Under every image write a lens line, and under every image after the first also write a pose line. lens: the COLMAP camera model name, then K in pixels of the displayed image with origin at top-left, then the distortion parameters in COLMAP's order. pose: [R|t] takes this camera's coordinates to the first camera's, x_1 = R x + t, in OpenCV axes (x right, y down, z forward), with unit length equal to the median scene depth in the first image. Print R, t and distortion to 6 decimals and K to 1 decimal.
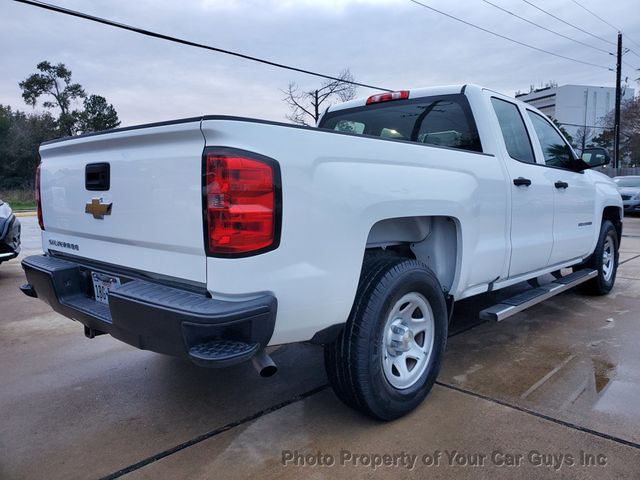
lens RADIAL K [[501.3, 0, 326.5], [0, 501.3, 232.5], [0, 0, 1]] dist [0.008791, 0.016139]
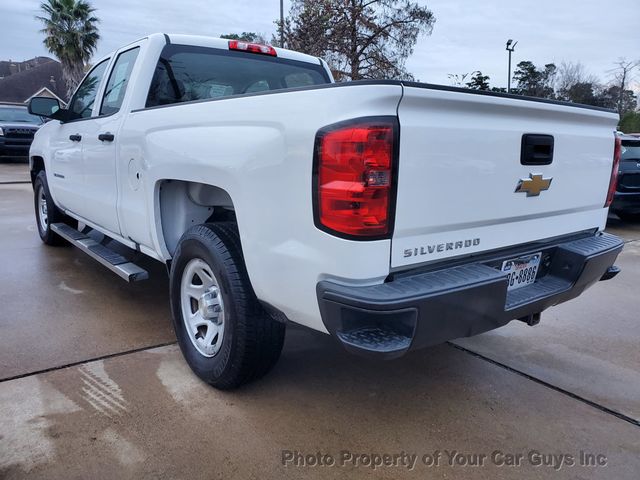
lens RADIAL K [[501.3, 0, 322.3], [0, 501.3, 236.4], [0, 0, 1]] dist [0.008791, 0.016139]
pose [[0.158715, -0.185045, 0.969829, -1.122845], [0.060684, 0.982251, 0.177484, -0.111690], [-0.985458, 0.030684, 0.167127, 0.979495]]
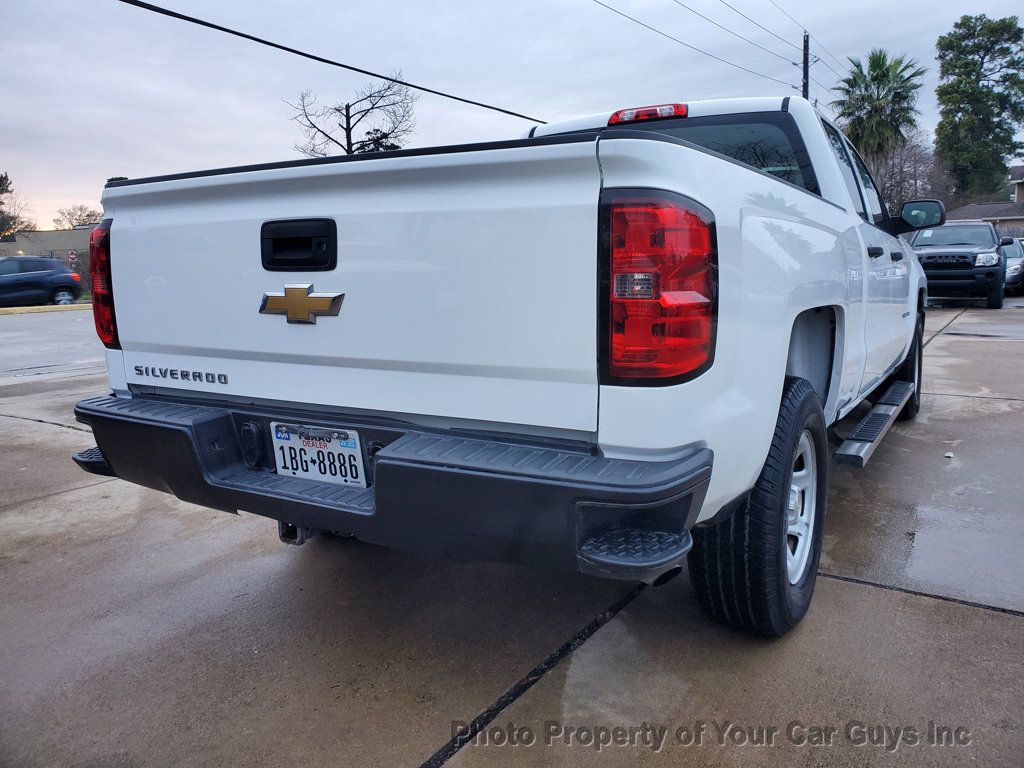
lens RADIAL K [[802.1, 0, 526.5], [0, 802.1, 368.0], [0, 0, 1]] dist [0.008791, 0.016139]
pose [[0.977974, -0.036492, 0.205510, -0.316537], [0.028806, 0.998774, 0.040270, -0.006064], [-0.206728, -0.033463, 0.977826, 0.086477]]
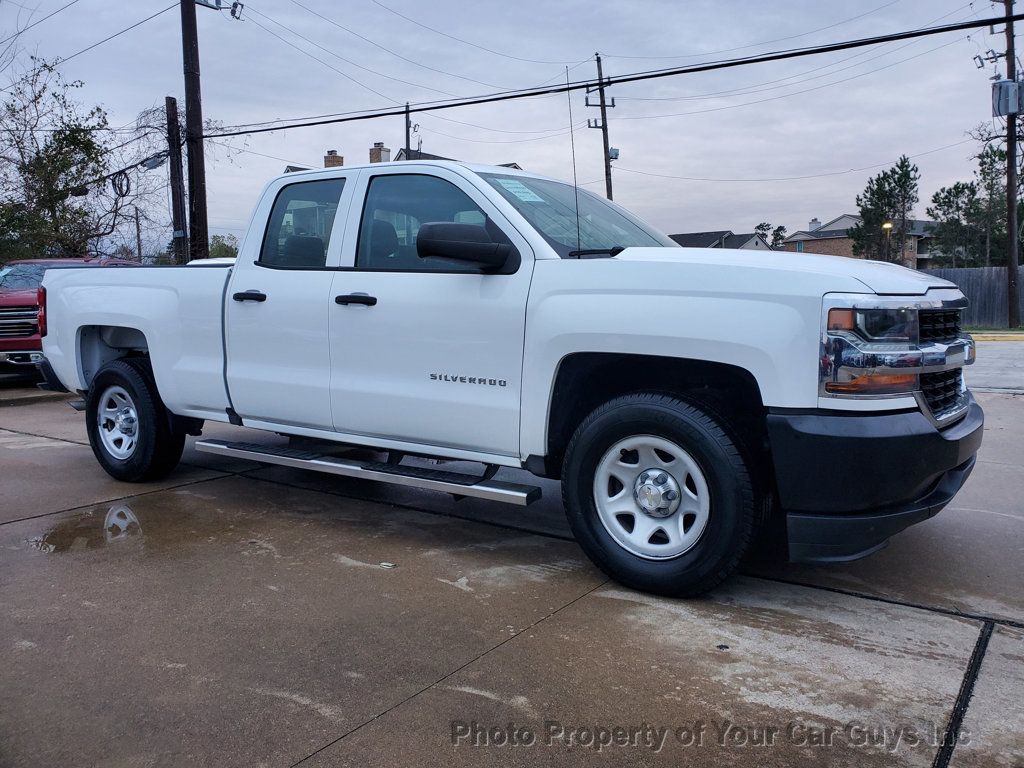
lens RADIAL K [[802.1, 0, 521.8], [0, 802.1, 372.6], [0, 0, 1]] dist [0.008791, 0.016139]
pose [[0.139984, 0.093384, -0.985740, 2.009971], [-0.082744, 0.993164, 0.082337, -0.143538], [0.986690, 0.070038, 0.146754, 1.476871]]
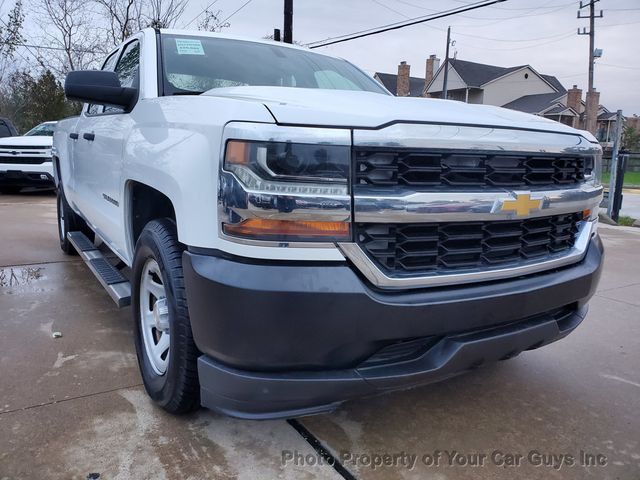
lens RADIAL K [[501.3, 0, 322.8], [0, 501.3, 233.6], [0, 0, 1]] dist [0.008791, 0.016139]
pose [[-0.266710, 0.143153, -0.953086, 1.613964], [-0.113514, 0.977358, 0.178564, -0.179029], [0.957069, 0.155813, -0.244421, 2.196434]]
